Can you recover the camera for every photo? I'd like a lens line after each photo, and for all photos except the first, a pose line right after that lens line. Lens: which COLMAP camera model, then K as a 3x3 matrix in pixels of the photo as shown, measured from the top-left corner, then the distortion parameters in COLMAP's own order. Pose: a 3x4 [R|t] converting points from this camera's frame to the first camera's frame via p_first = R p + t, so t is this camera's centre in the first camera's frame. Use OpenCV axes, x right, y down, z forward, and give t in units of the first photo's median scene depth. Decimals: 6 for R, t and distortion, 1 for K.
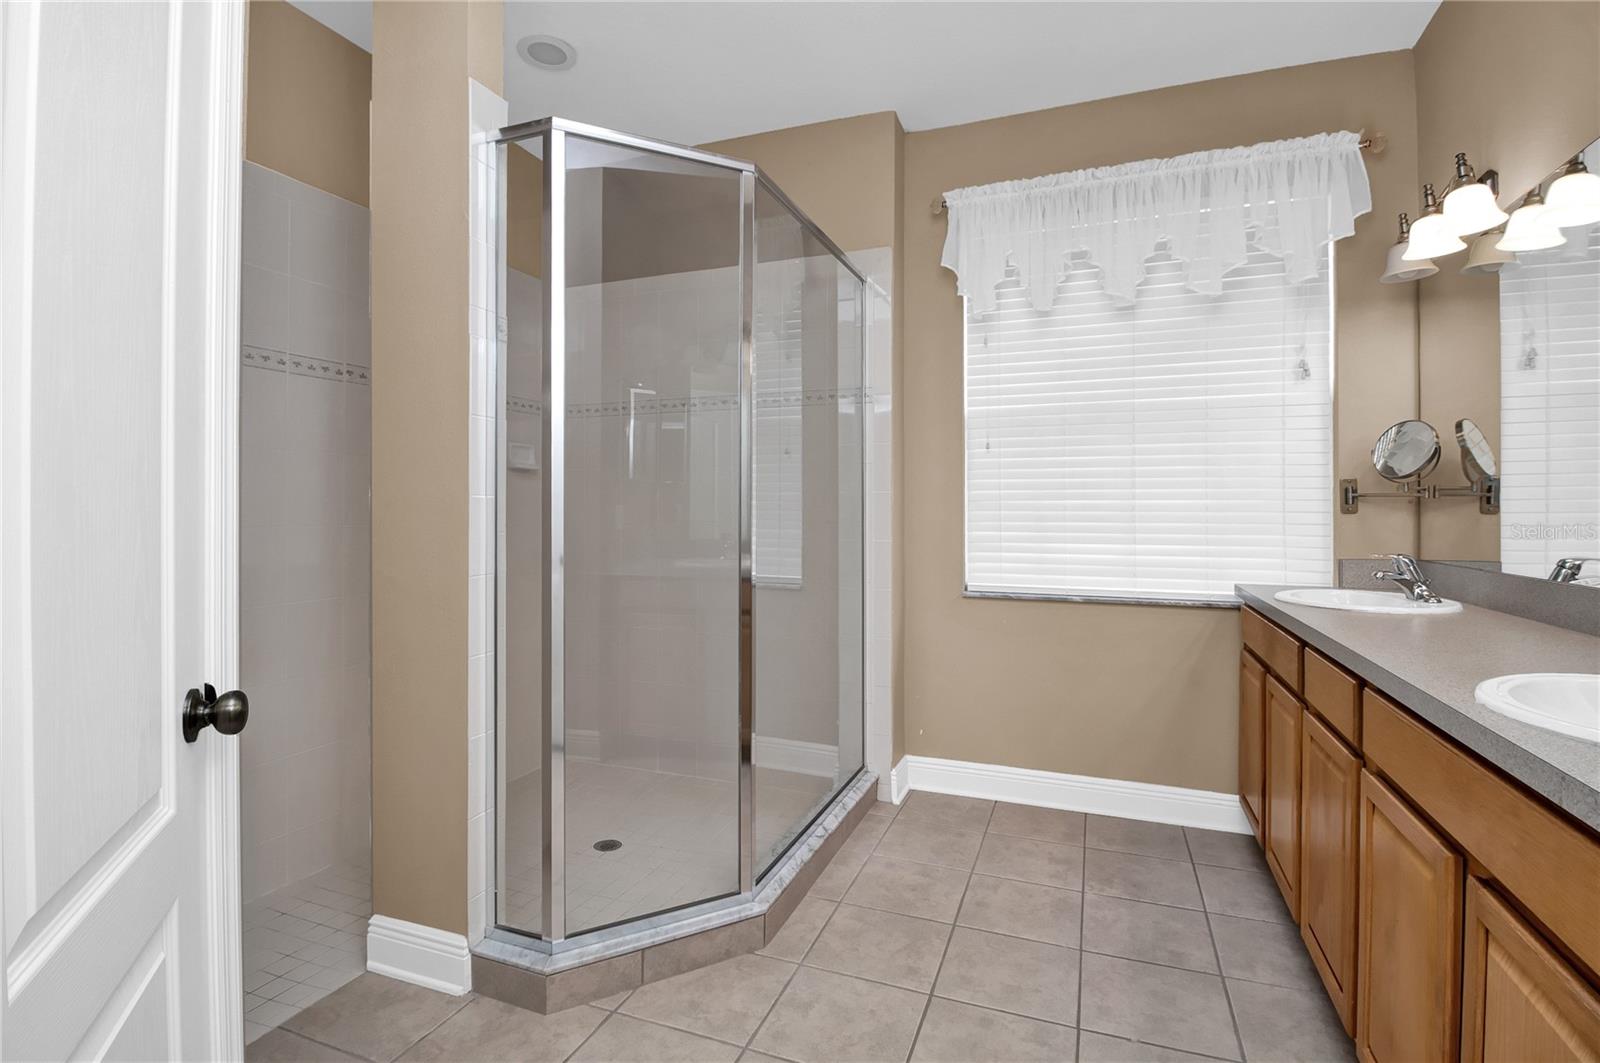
lens RADIAL K [[756.4, 0, 766.5], [0, 756.4, 522.2], [0, 0, 1]] dist [0.000998, -0.013989]
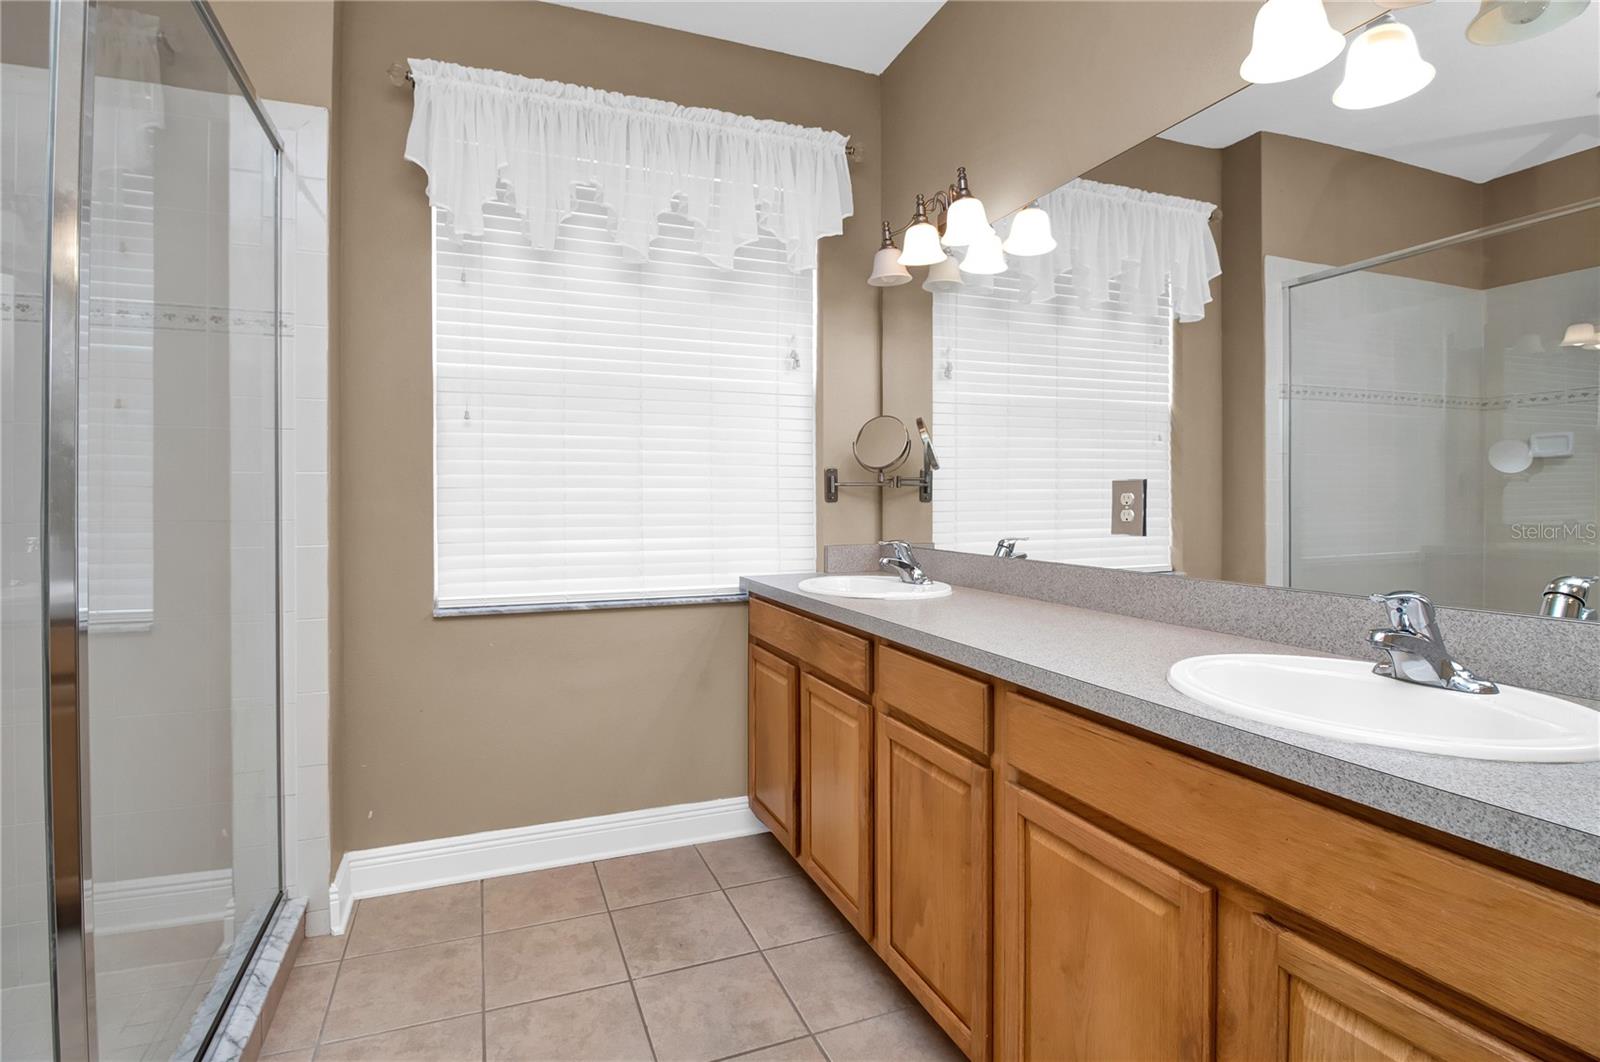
lens RADIAL K [[767.3, 0, 764.3], [0, 767.3, 501.8], [0, 0, 1]] dist [0.002007, -0.014201]
pose [[0.720776, -0.004927, 0.693151, -0.031498], [0.015344, 0.999843, -0.008848, -0.003644], [-0.692998, 0.017013, 0.720739, 0.279874]]
